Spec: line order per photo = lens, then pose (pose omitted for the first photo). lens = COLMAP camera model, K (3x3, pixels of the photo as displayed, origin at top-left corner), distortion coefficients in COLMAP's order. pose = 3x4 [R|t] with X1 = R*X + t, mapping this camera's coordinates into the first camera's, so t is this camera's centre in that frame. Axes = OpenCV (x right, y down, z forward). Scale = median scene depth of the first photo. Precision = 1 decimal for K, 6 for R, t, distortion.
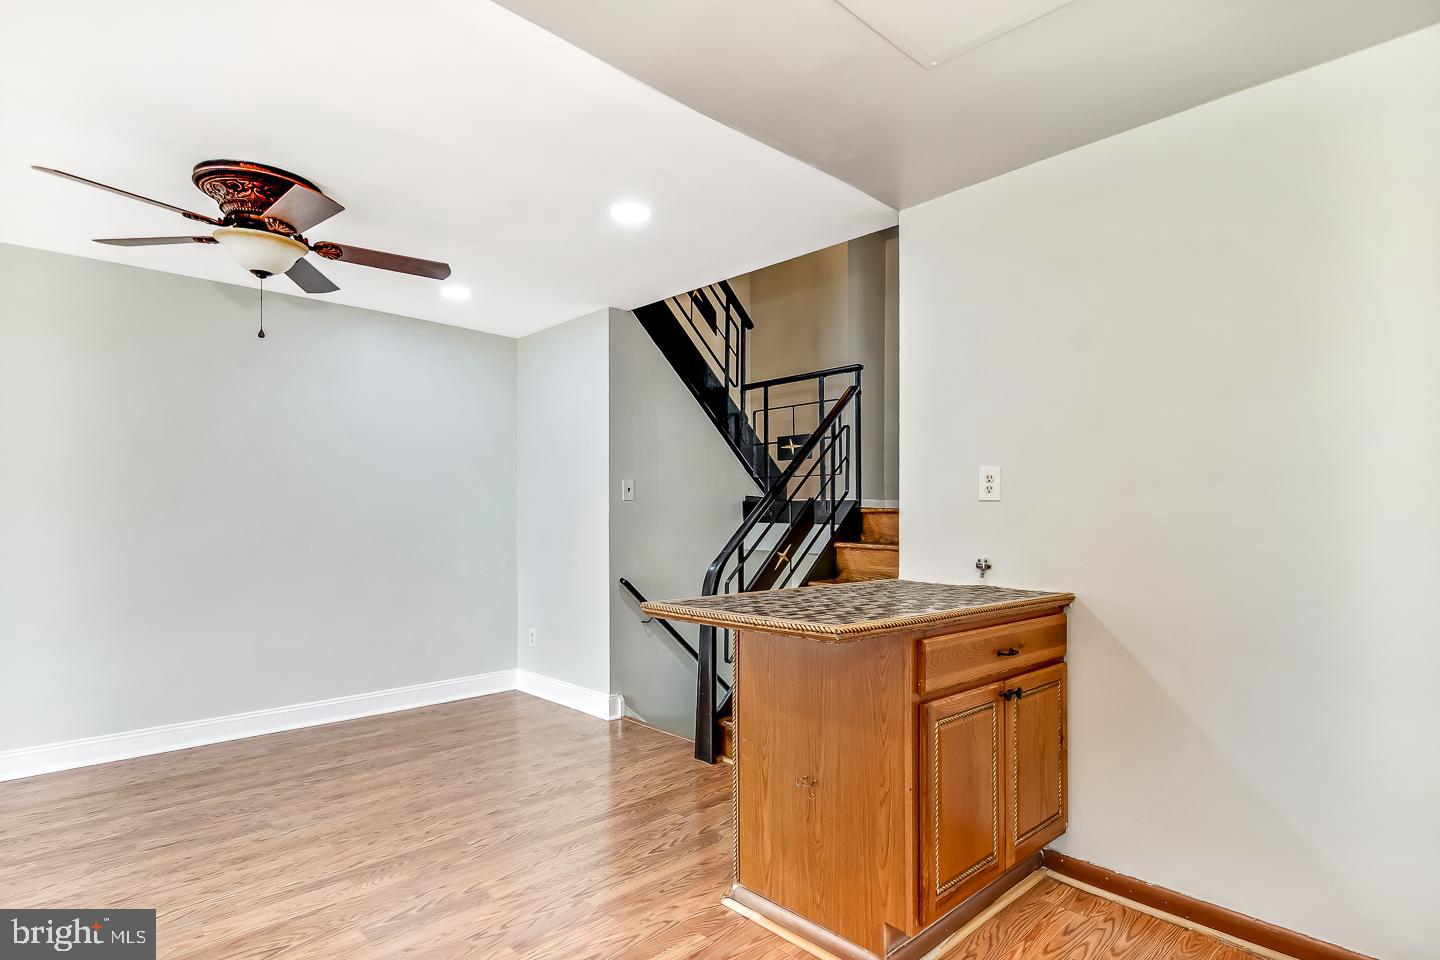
lens RADIAL K [[731.8, 0, 726.6], [0, 731.8, 515.4], [0, 0, 1]] dist [0.001988, 0.000268]
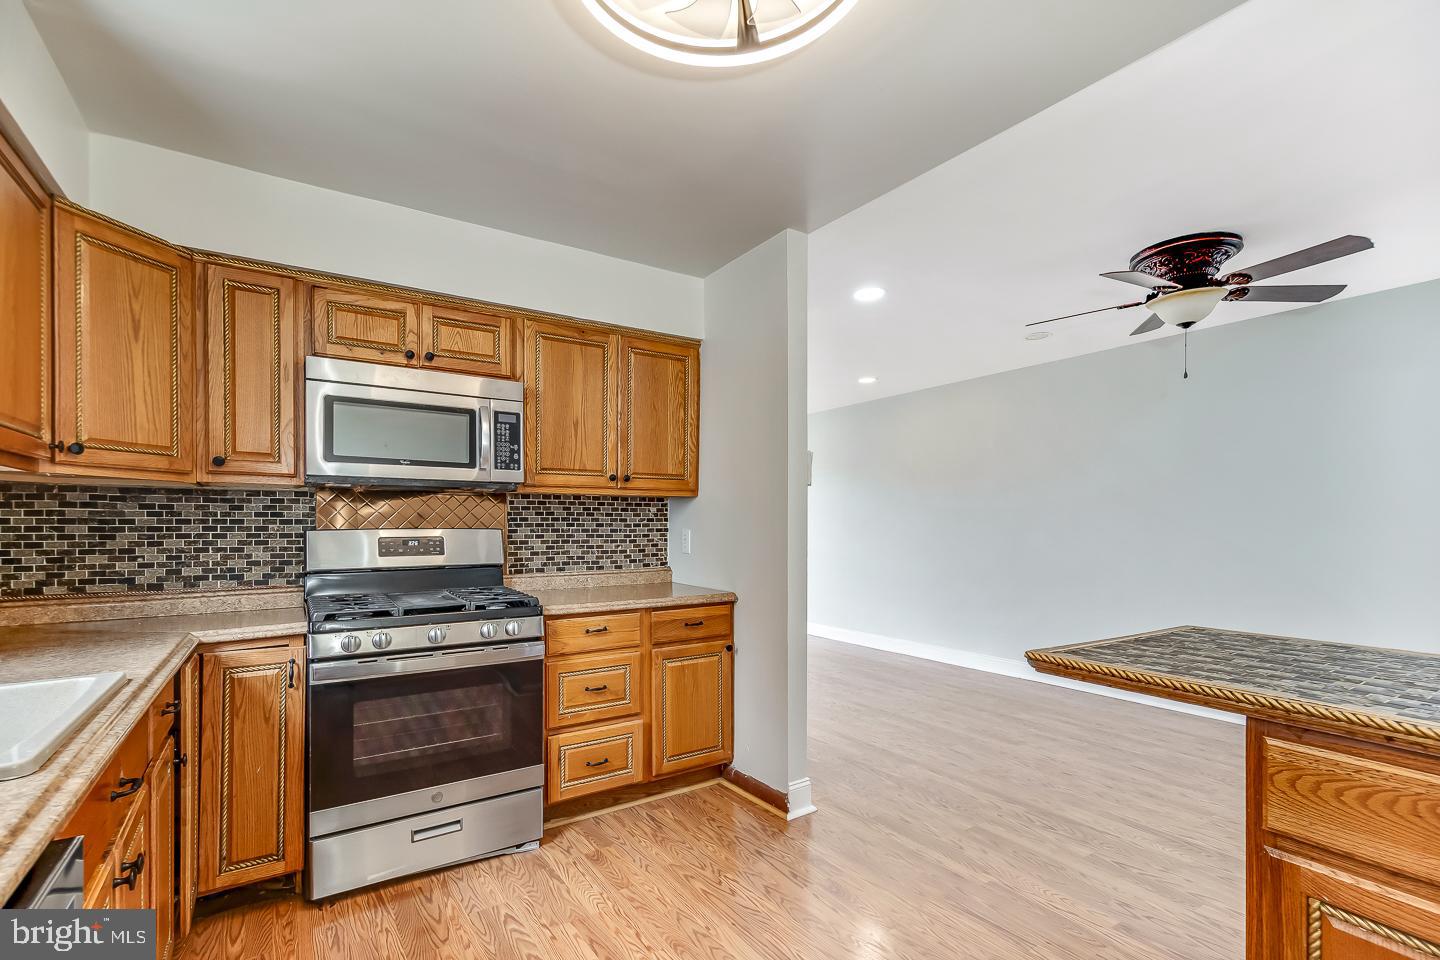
lens RADIAL K [[659.3, 0, 722.0], [0, 659.3, 533.2], [0, 0, 1]] dist [0.001765, 0.000166]
pose [[-0.176032, 0.005964, -0.984366, 0.586555], [0.006515, 0.999967, 0.004894, 0.001831], [0.984363, -0.005552, -0.176065, 0.454511]]
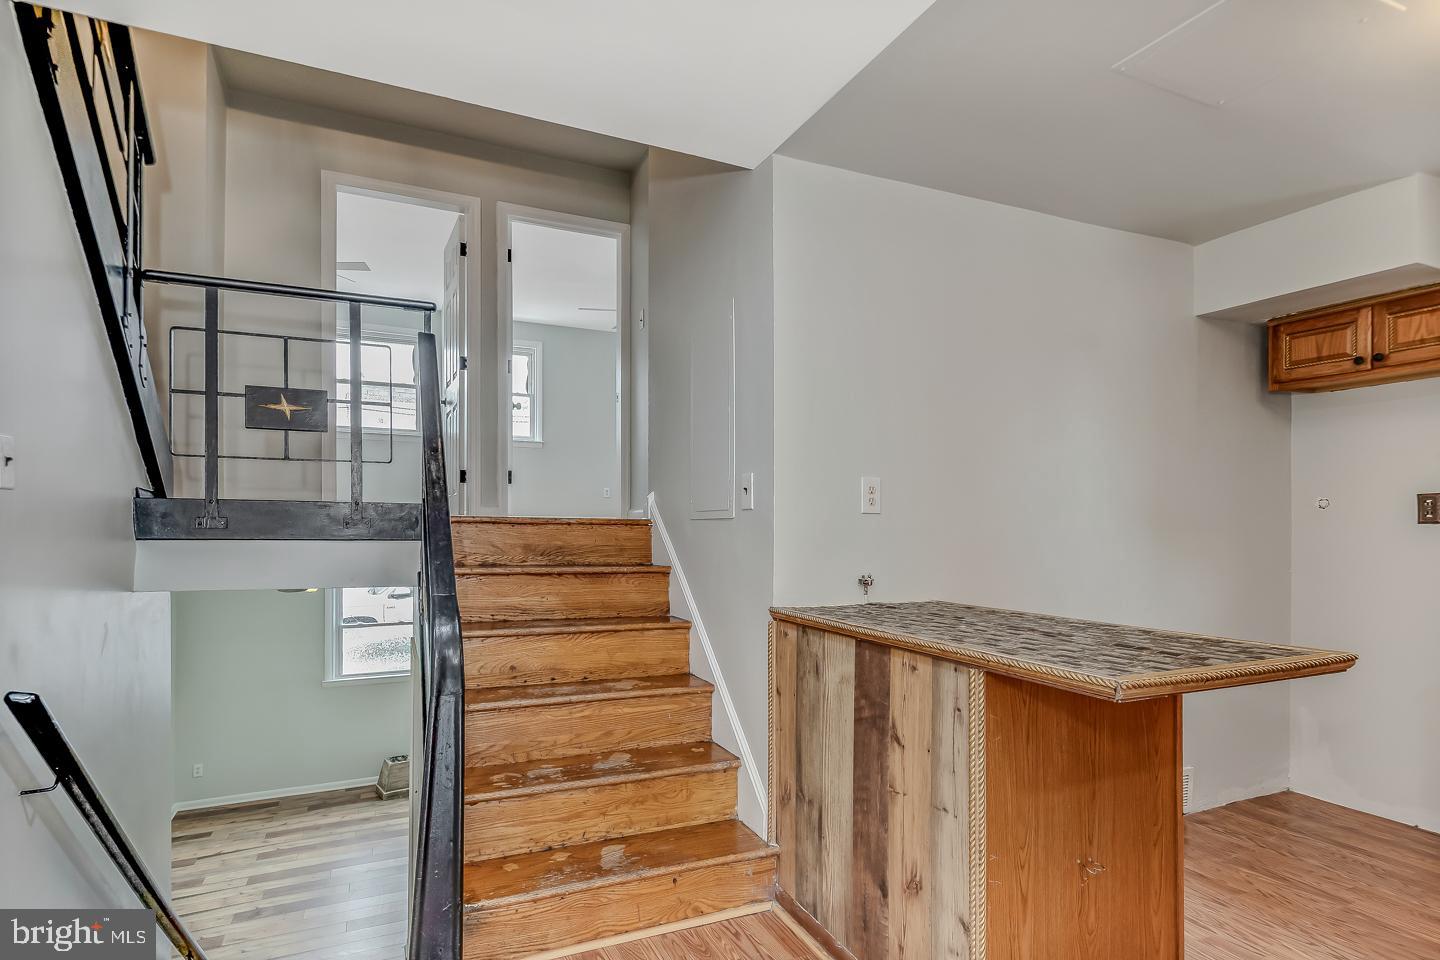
lens RADIAL K [[728.8, 0, 716.6], [0, 728.8, 529.8], [0, 0, 1]] dist [0.008783, 0.000690]
pose [[0.349995, -0.008735, 0.936711, -0.605201], [-0.003896, 0.999934, 0.010780, -0.008026], [-0.936744, -0.007423, 0.349938, 0.856172]]
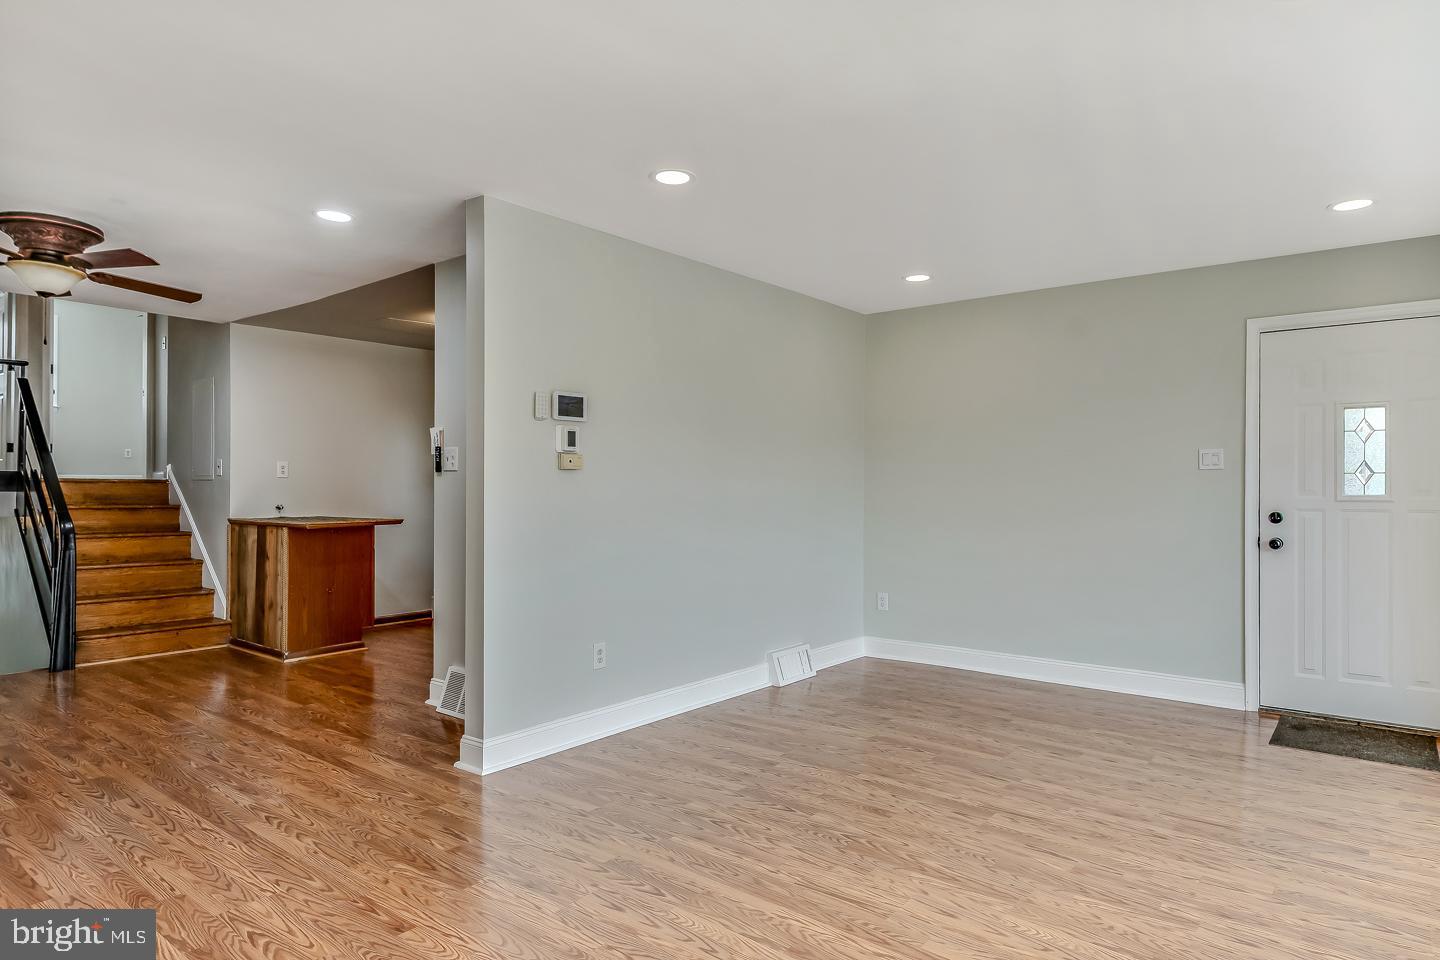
lens RADIAL K [[839.1, 0, 720.0], [0, 839.1, 480.0], [0, 0, 1]] dist [0.002715, -0.000994]
pose [[-0.120465, 0.003060, 0.992713, -2.267861], [-0.003118, 0.999989, -0.003460, -0.007651], [-0.992713, -0.003512, -0.120454, 0.013259]]
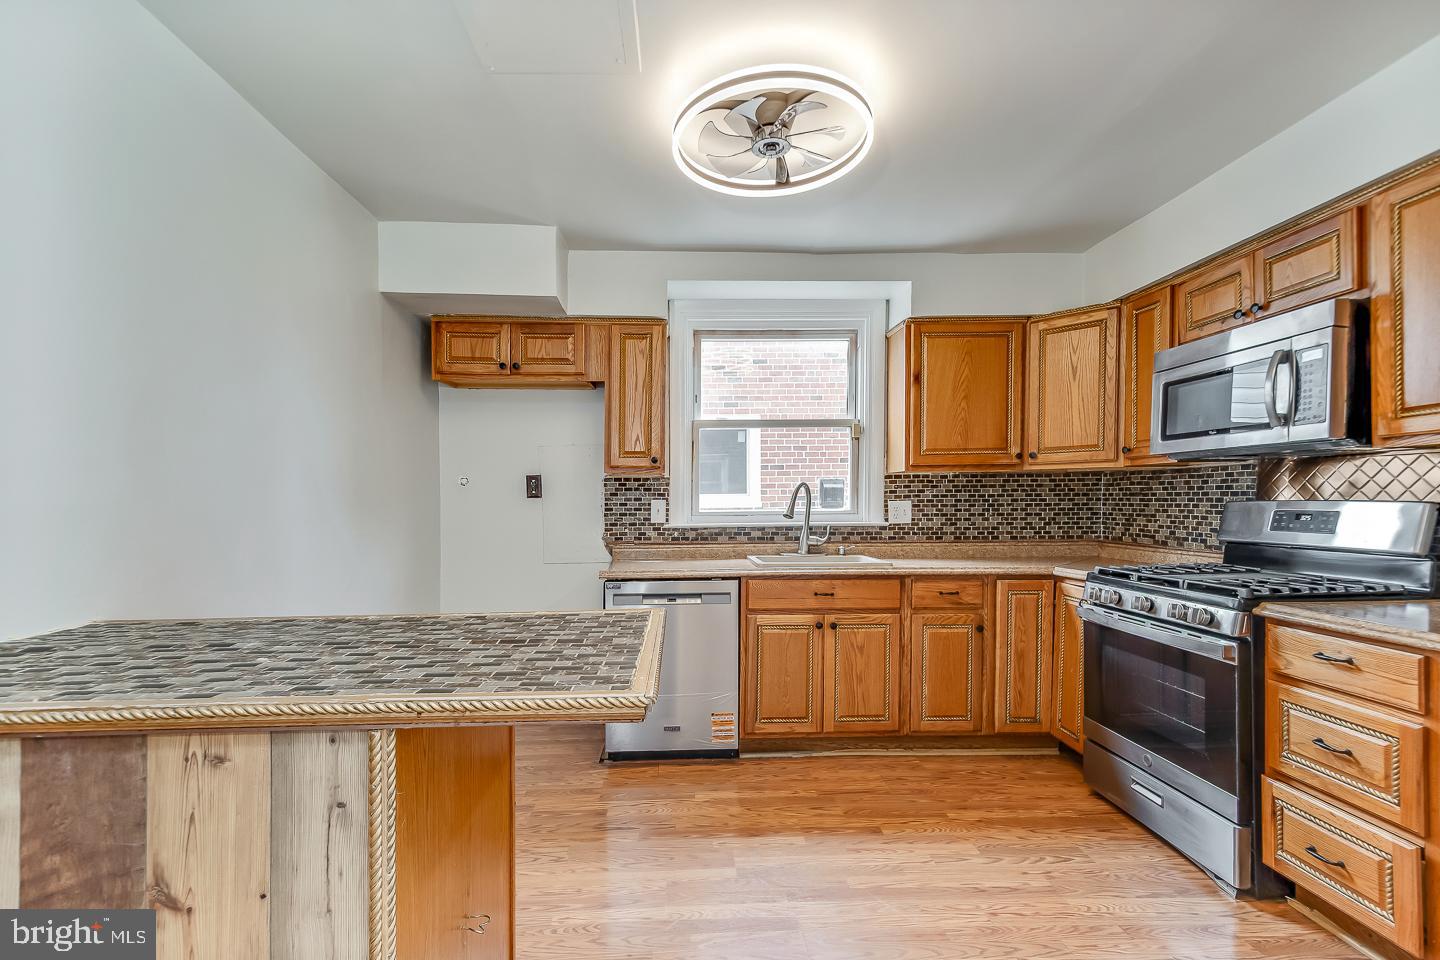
lens RADIAL K [[650.2, 0, 681.1], [0, 650.2, 517.8], [0, 0, 1]] dist [0.025760, -0.000029]
pose [[-0.729498, -0.019469, 0.683705, -0.316889], [0.000591, 0.999577, 0.029094, -0.007018], [-0.683982, 0.021628, -0.729178, 0.999910]]
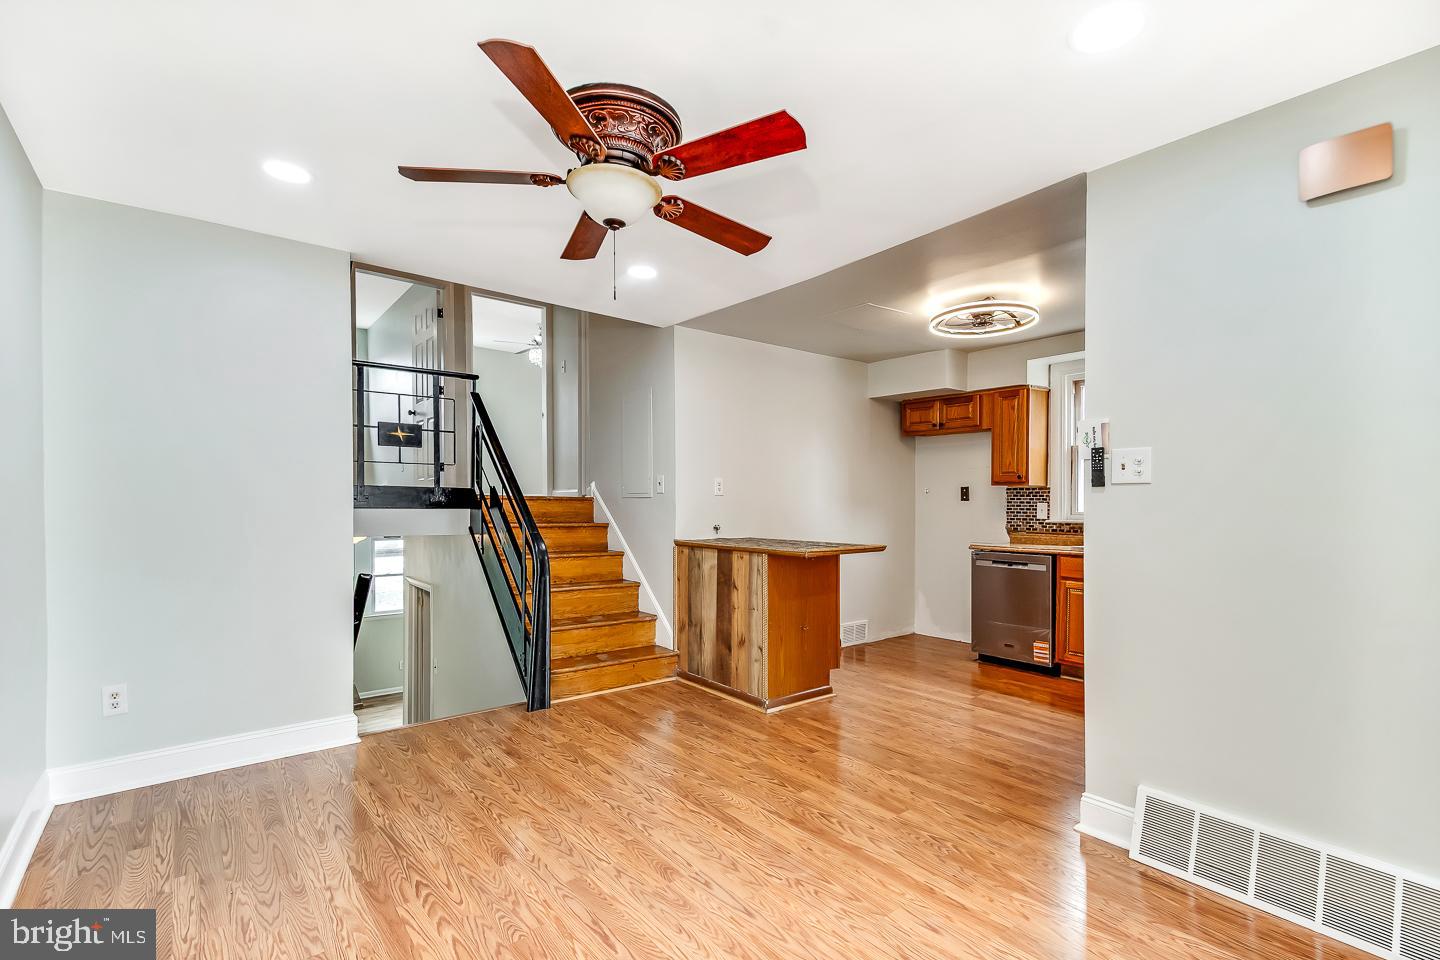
lens RADIAL K [[673.7, 0, 713.4], [0, 673.7, 501.7], [0, 0, 1]] dist [0.029636, 0.000142]
pose [[0.105551, -0.005573, 0.994398, -1.476949], [-0.007551, 0.999951, 0.006405, -0.014152], [-0.994385, -0.008185, 0.105504, 0.821935]]
